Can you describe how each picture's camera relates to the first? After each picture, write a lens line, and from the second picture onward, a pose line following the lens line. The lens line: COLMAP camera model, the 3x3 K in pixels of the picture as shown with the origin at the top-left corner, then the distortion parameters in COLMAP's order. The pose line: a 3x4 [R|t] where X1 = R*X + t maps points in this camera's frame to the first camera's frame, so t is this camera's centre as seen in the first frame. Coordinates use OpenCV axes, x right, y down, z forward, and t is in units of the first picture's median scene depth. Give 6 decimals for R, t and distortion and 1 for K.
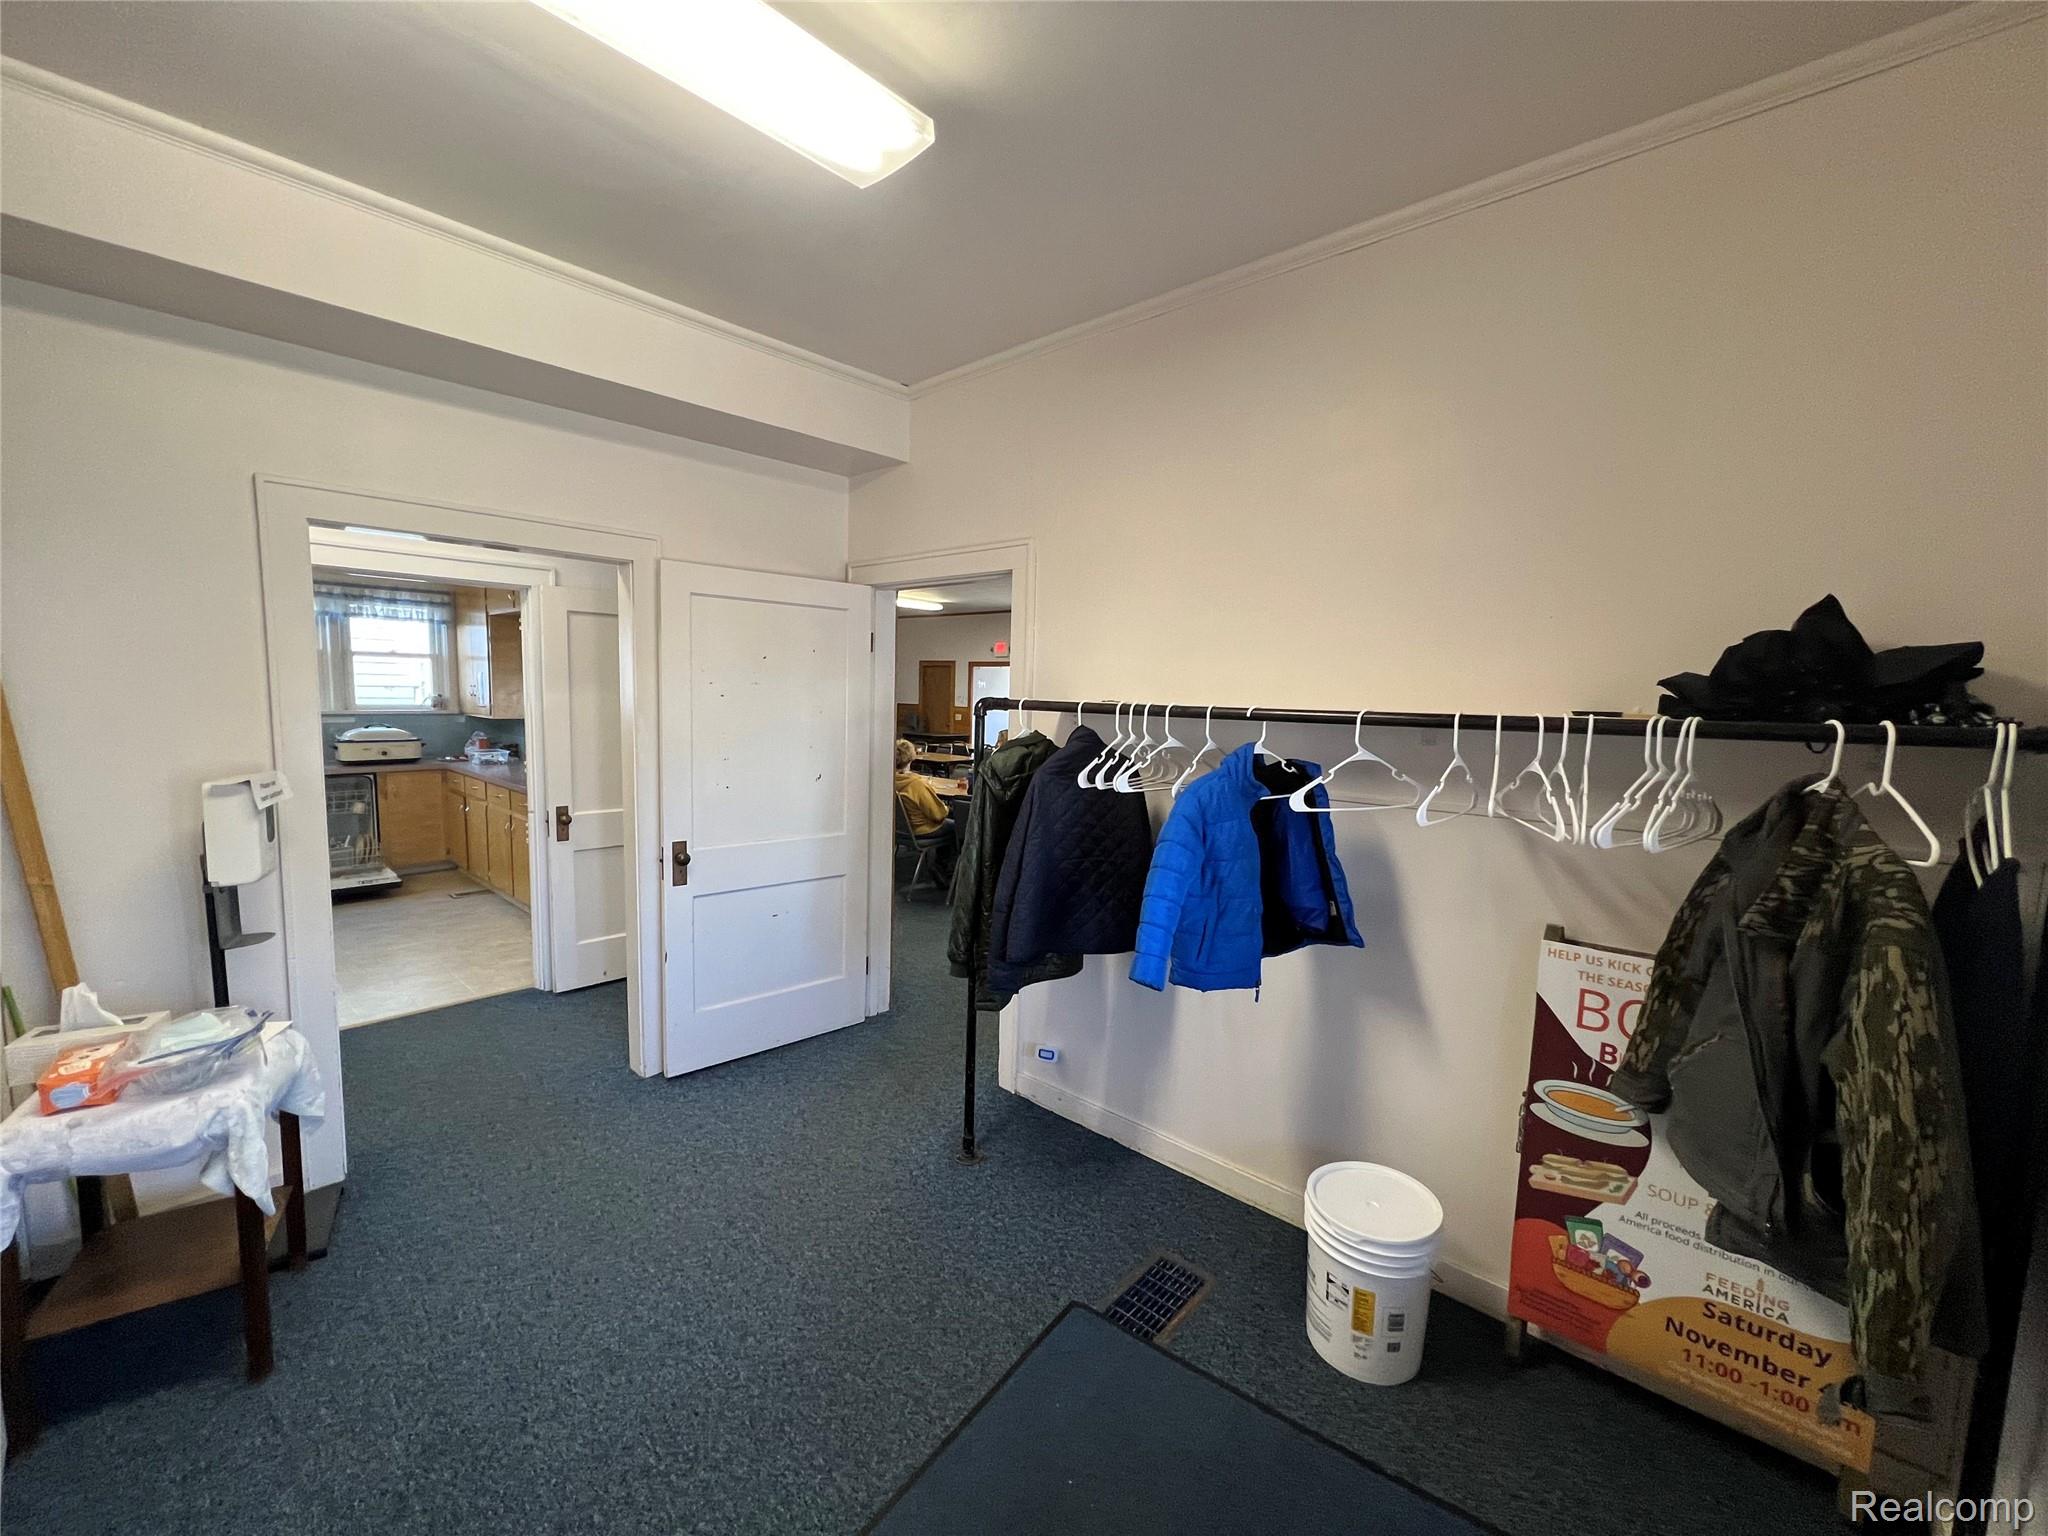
lens RADIAL K [[816.8, 0, 1024.4], [0, 816.8, 778.3], [0, 0, 1]] dist [-0.002430, -0.000029]
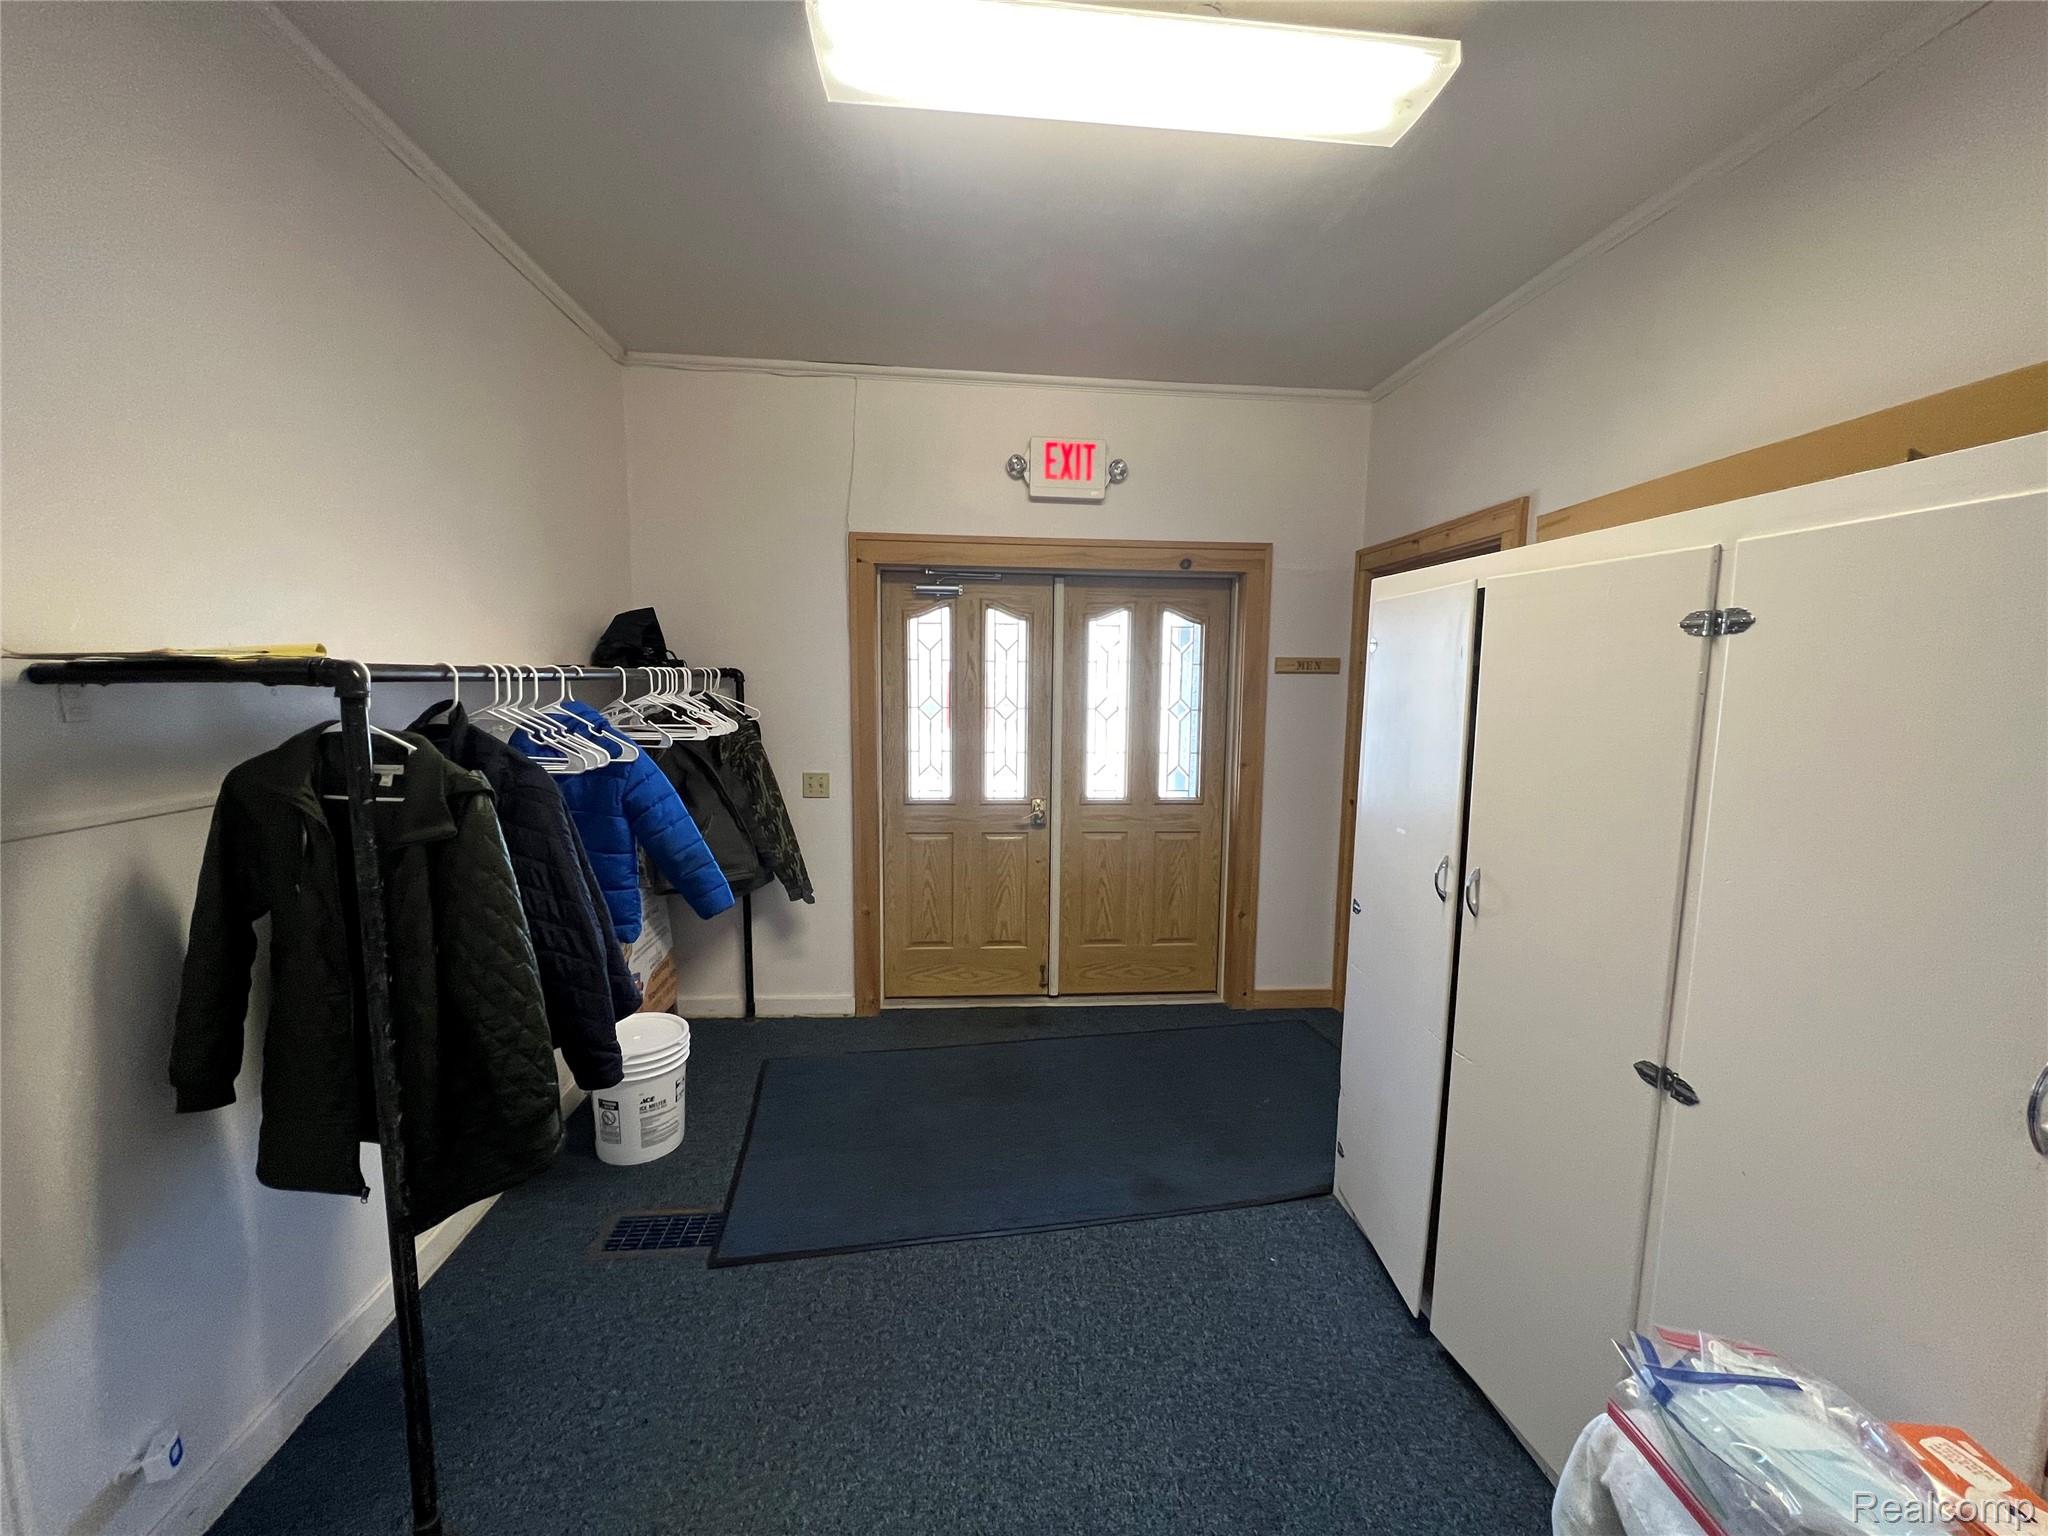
lens RADIAL K [[816.8, 0, 1024.2], [0, 816.8, 767.9], [0, 0, 1]] dist [-0.002430, -0.000029]
pose [[-0.731743, -0.112725, 0.672194, -0.883357], [0.034385, 0.978867, 0.201585, -0.162836], [-0.680713, 0.170622, -0.712403, 1.428960]]
